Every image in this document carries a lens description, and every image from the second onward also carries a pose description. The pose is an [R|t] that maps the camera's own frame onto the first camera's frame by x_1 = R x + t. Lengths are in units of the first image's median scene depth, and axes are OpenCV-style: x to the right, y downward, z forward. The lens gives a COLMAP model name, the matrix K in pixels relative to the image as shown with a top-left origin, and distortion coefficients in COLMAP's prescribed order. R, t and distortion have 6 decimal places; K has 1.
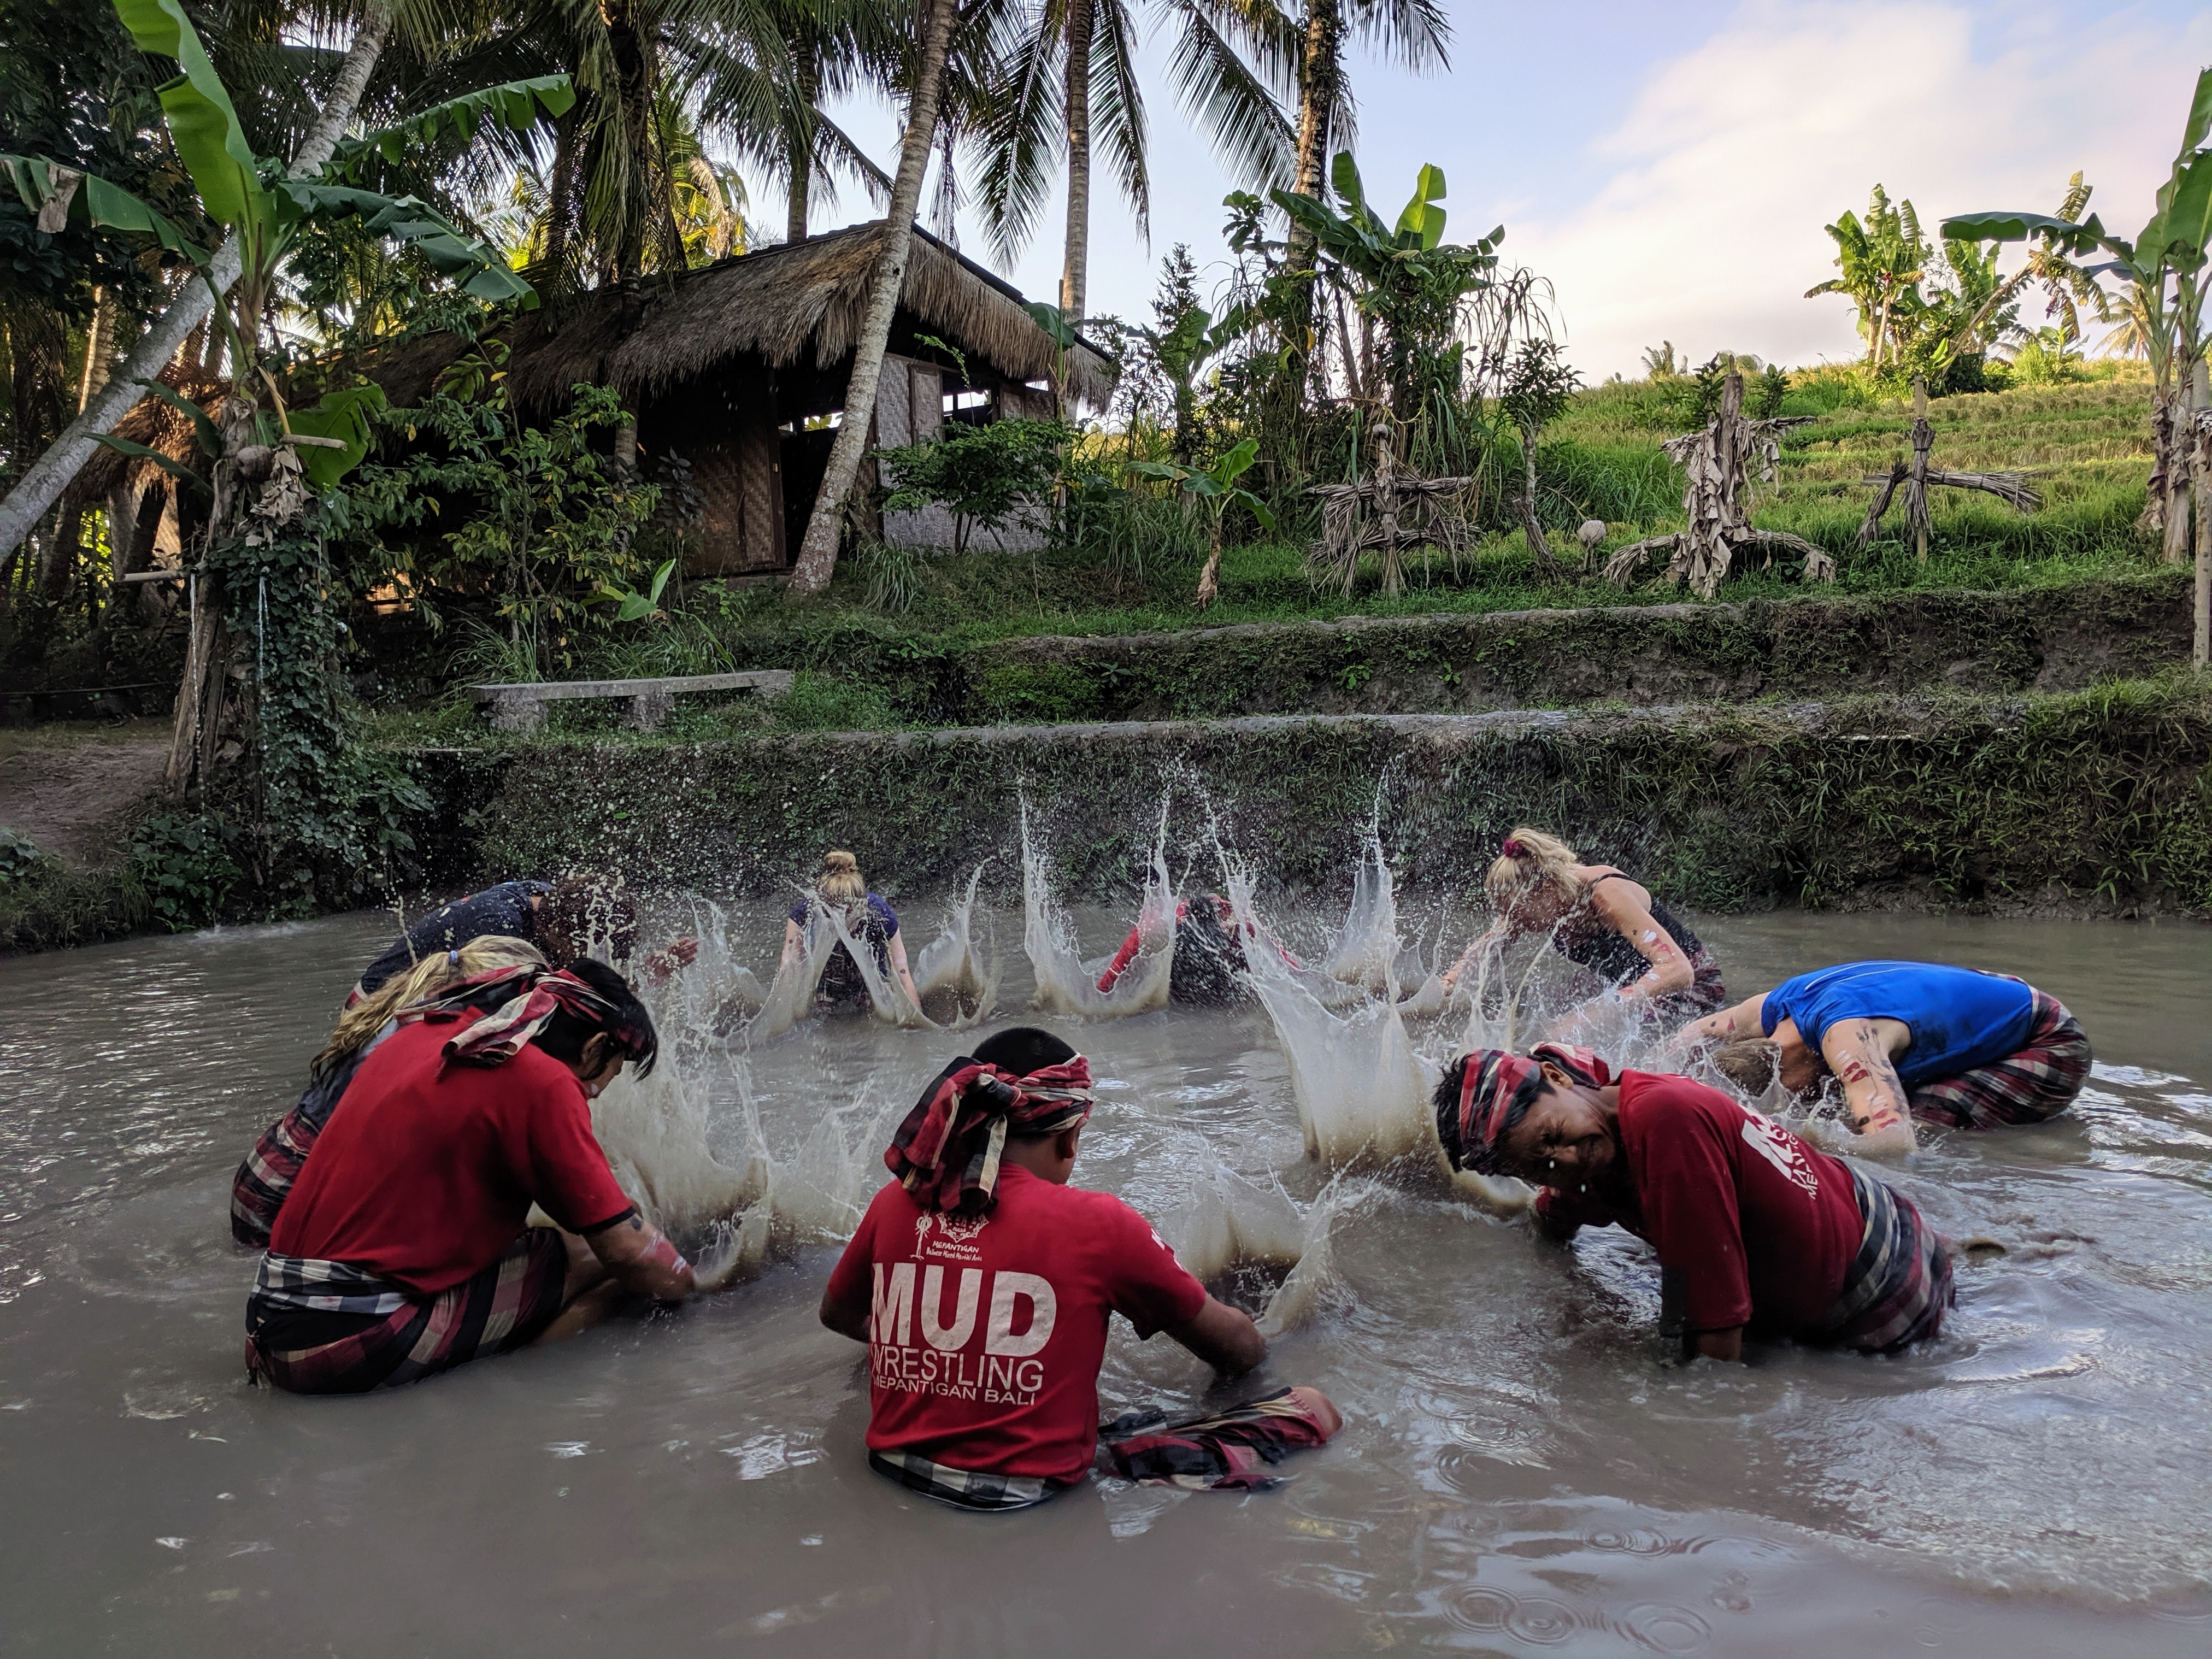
lens RADIAL K [[1653.3, 0, 1037.0], [0, 1653.3, 828.6], [0, 0, 1]] dist [0.036024, 0.008239]
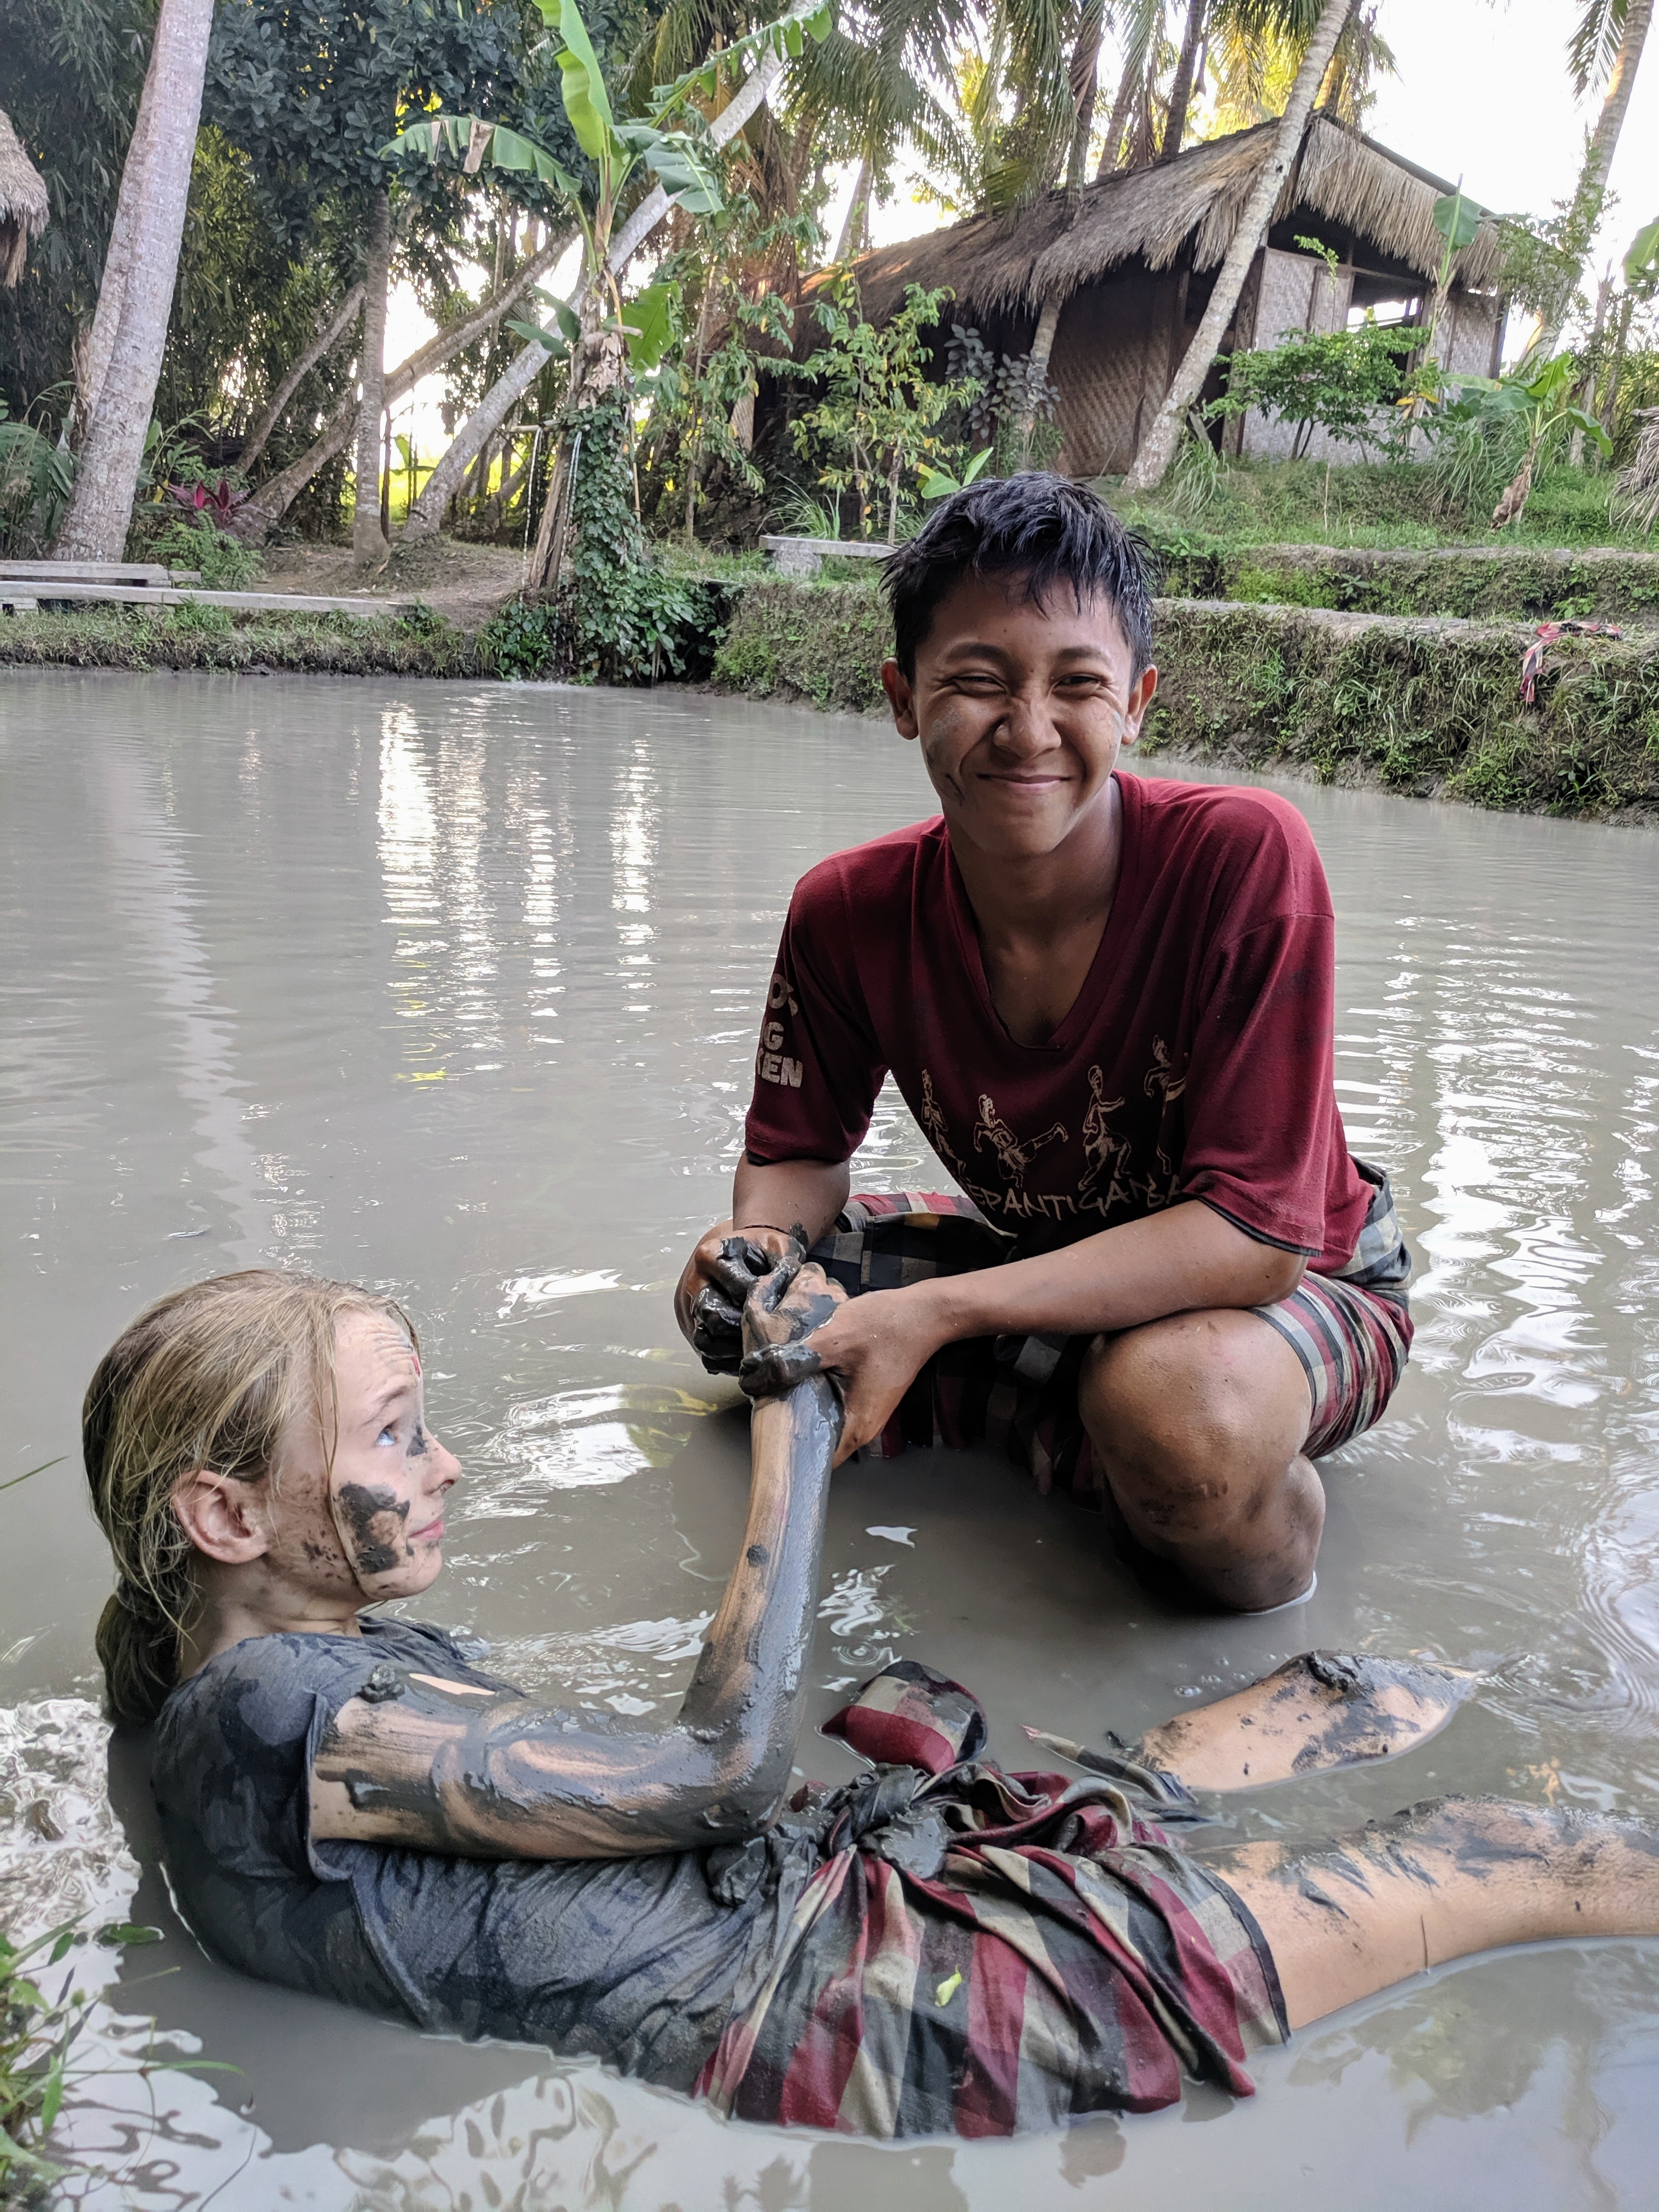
lens RADIAL K [[1645.0, 0, 823.6], [0, 1645.0, 1133.9], [0, 0, 1]] dist [-0.030022, 0.047574]
pose [[0.857234, 0.245844, -0.452449, 0.327644], [-0.142356, 0.957569, 0.250592, 0.028098], [0.494858, -0.150407, 0.855858, -0.118674]]
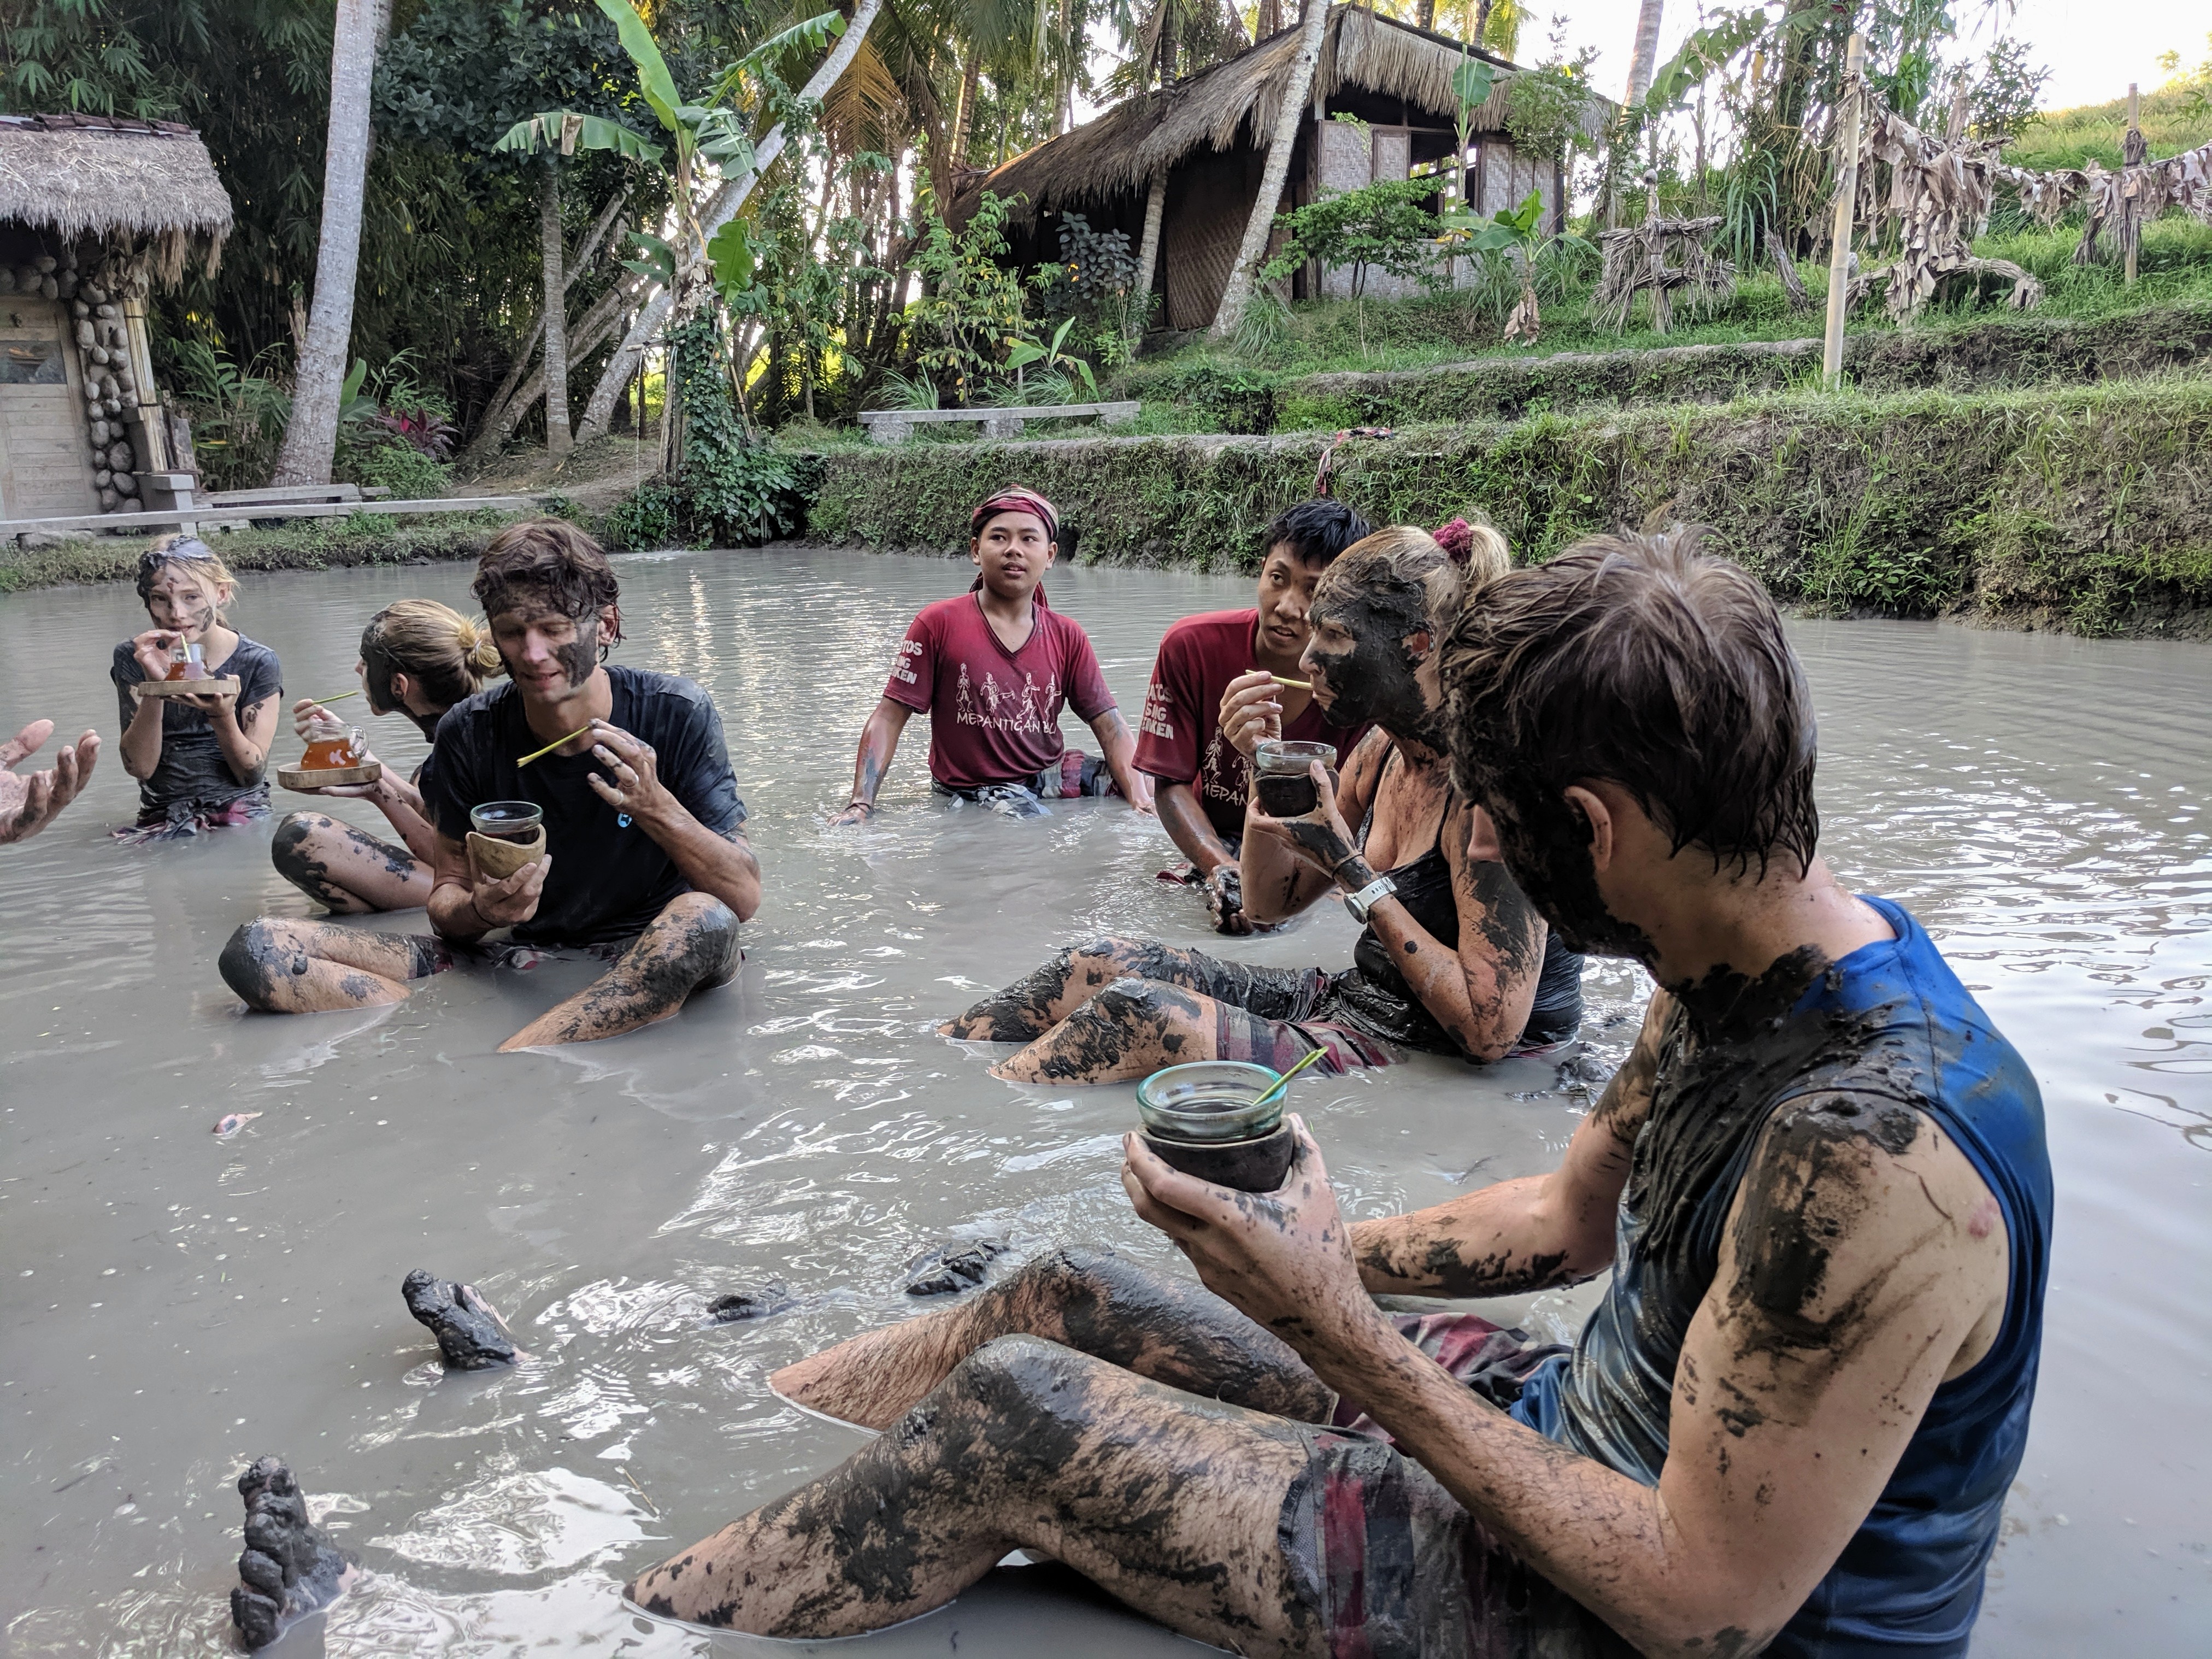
lens RADIAL K [[1690.6, 0, 1114.5], [0, 1690.6, 822.0], [0, 0, 1]] dist [0.000990, 0.030184]
pose [[0.836059, 0.133091, -0.532253, 0.609084], [-0.053137, 0.985213, 0.162887, 0.016351], [0.546061, -0.107901, 0.830768, -0.170414]]
